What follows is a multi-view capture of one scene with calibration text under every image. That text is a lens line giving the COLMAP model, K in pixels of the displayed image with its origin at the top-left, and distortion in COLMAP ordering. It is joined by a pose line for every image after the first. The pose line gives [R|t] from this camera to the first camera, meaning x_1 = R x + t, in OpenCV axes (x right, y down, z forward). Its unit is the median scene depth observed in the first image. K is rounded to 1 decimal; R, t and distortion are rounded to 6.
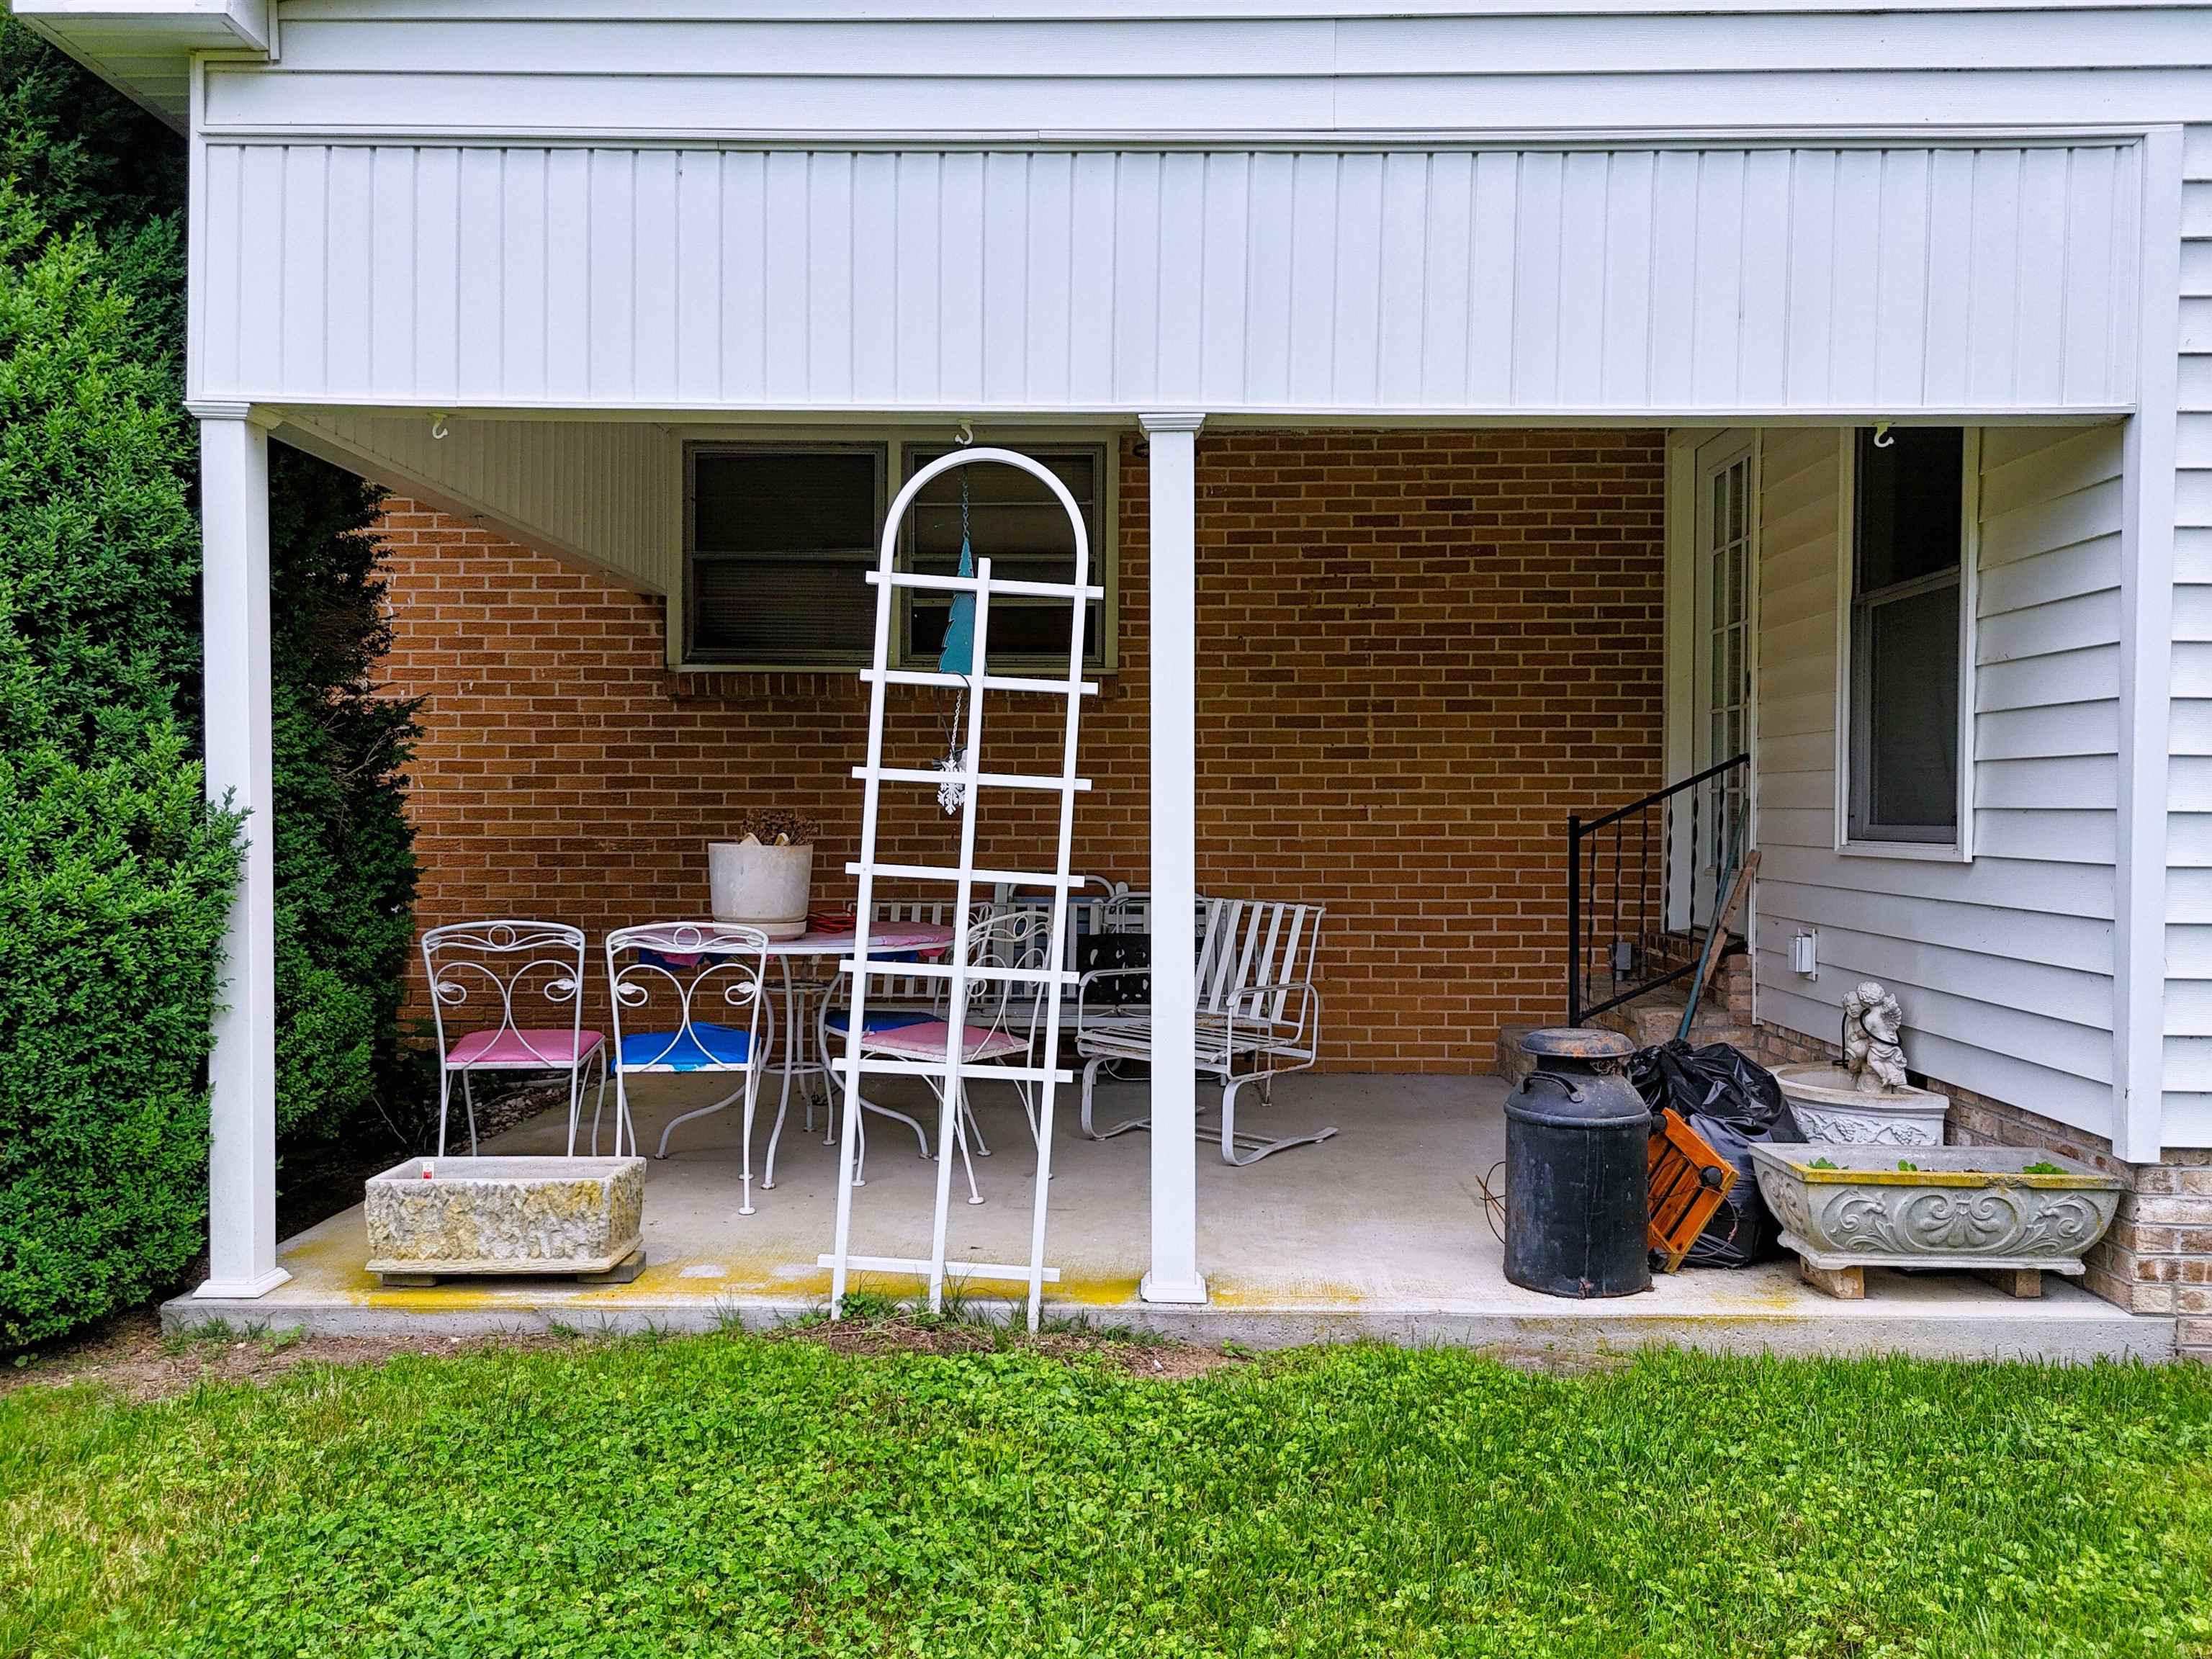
lens RADIAL K [[1672.5, 0, 1106.0], [0, 1672.5, 829.5], [0, 0, 1]] dist [0.041289, -0.004142]
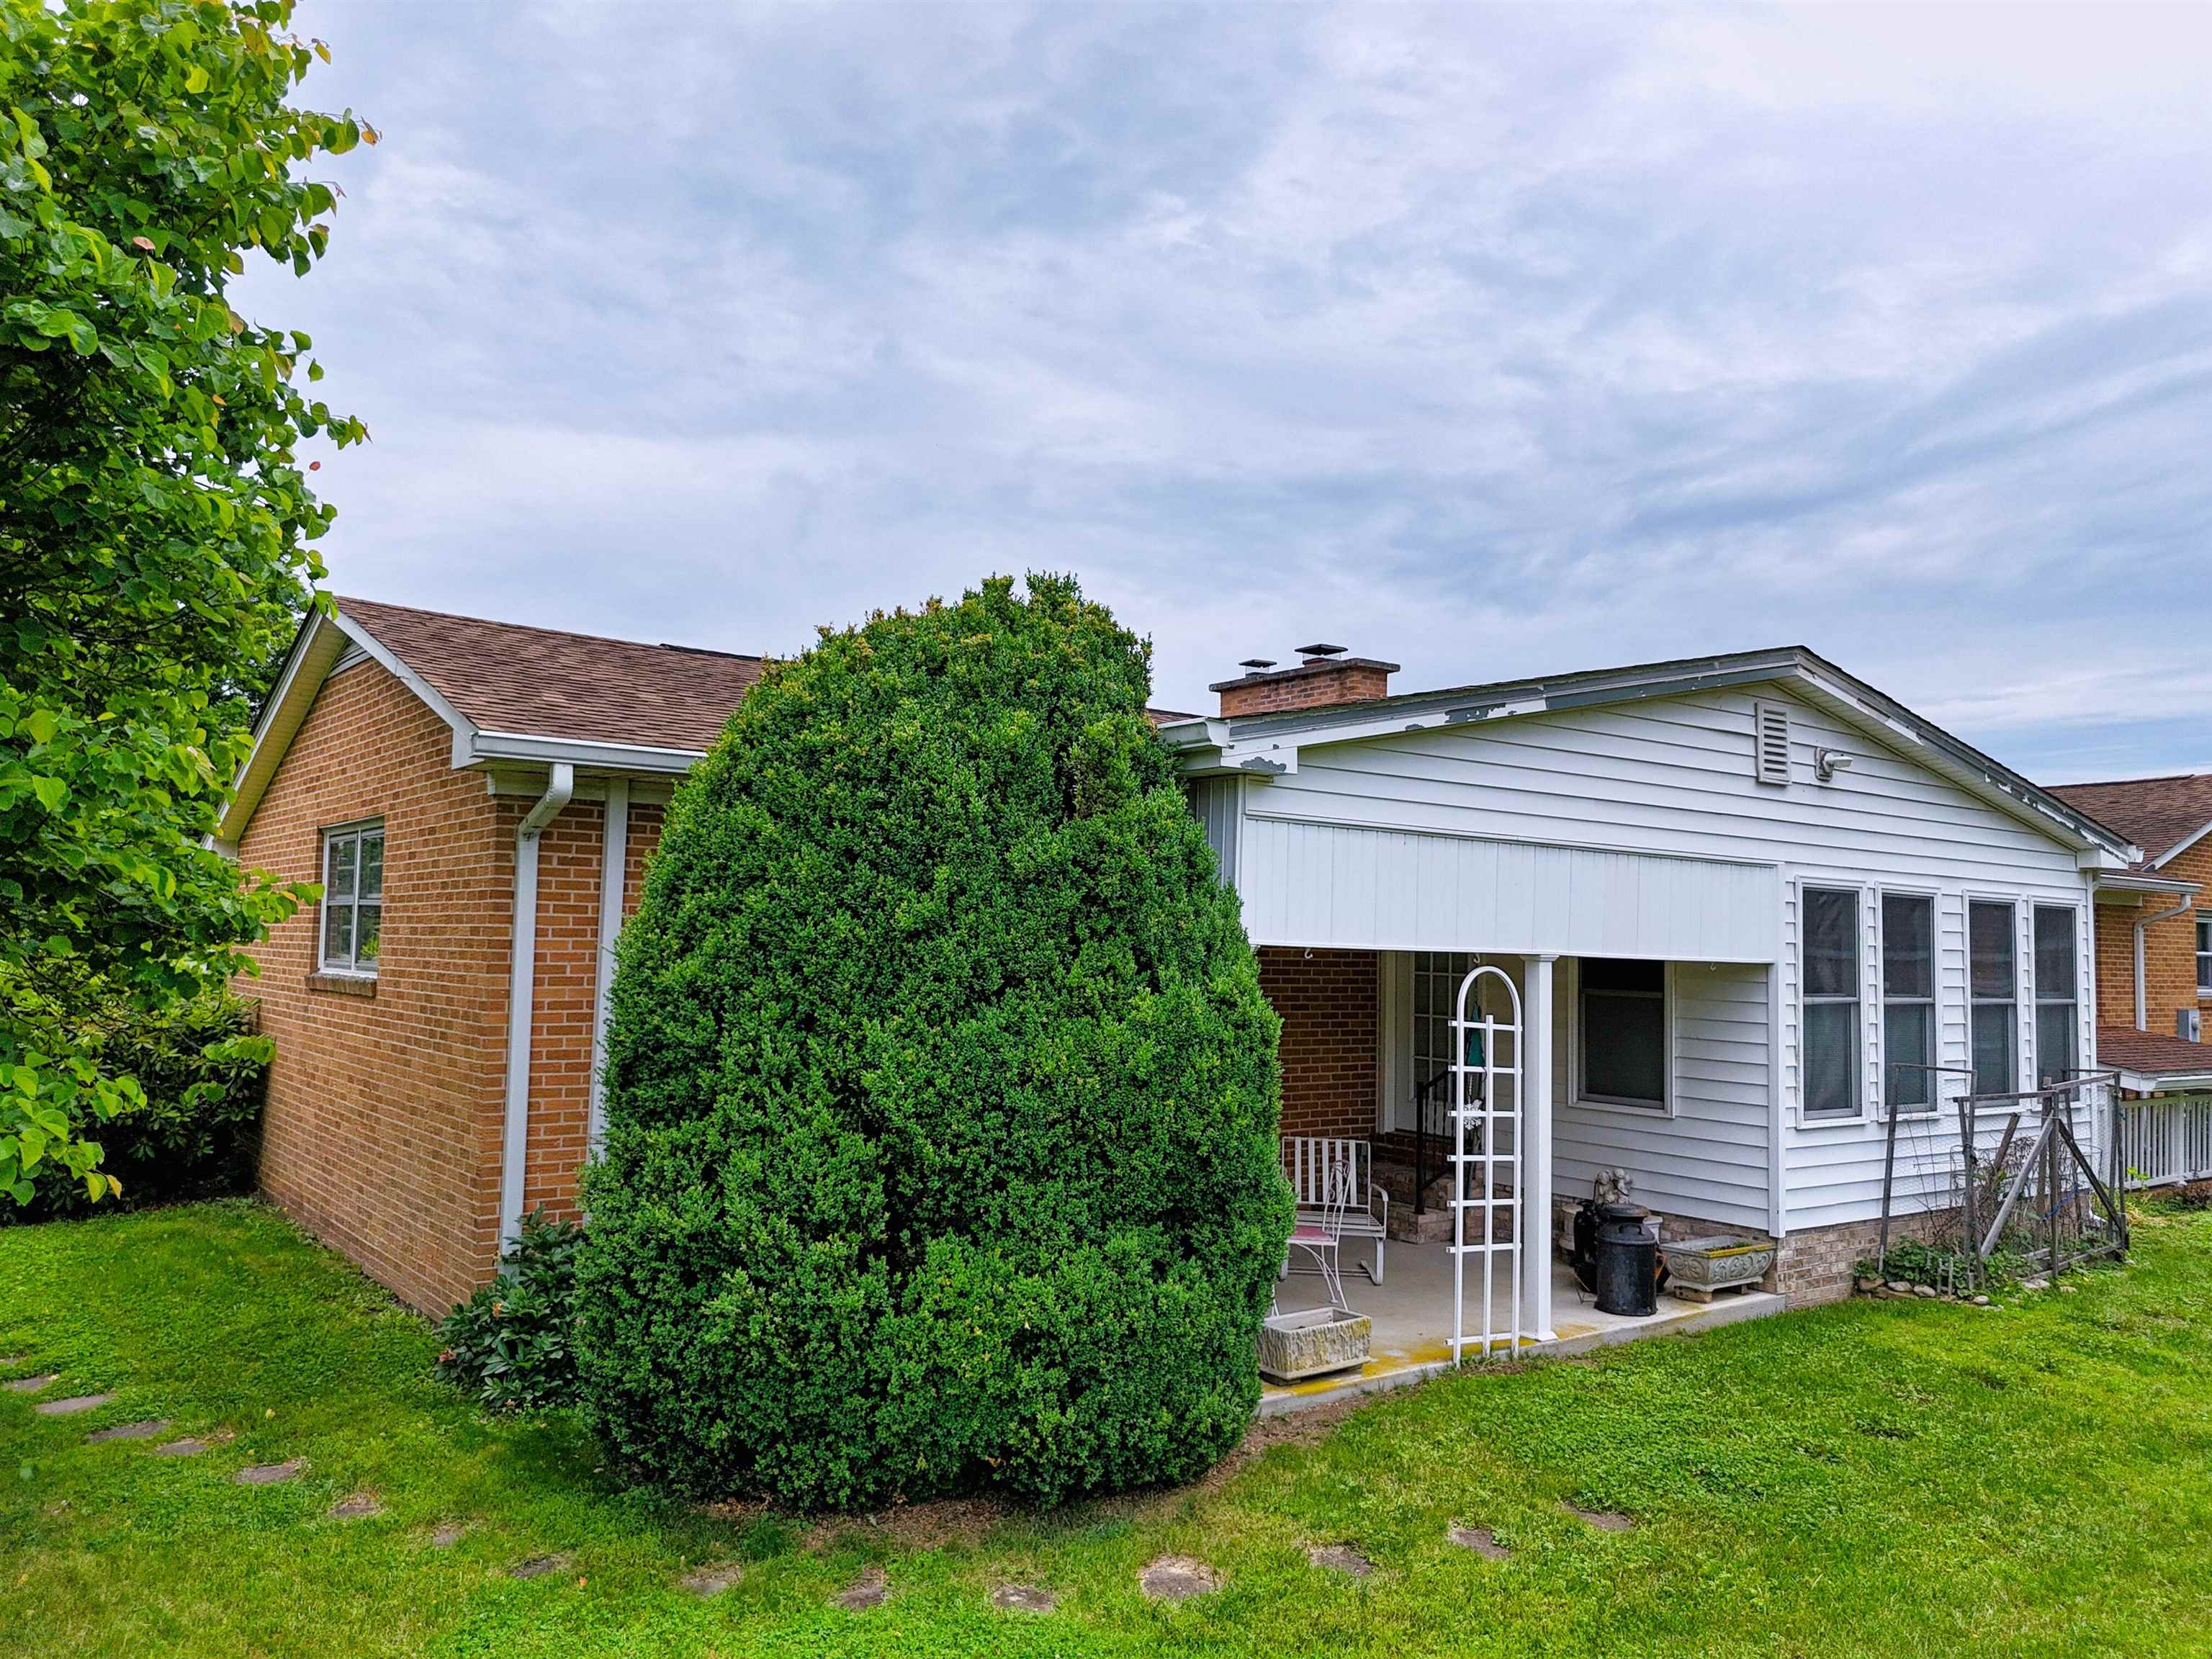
lens RADIAL K [[1631.3, 0, 1108.7], [0, 1631.3, 829.3], [0, 0, 1]] dist [0.063076, -0.053403]
pose [[0.787583, 0.054809, 0.613766, -1.855138], [-0.007379, 0.996804, -0.079545, -0.231979], [-0.616164, 0.058119, 0.785471, -0.439321]]
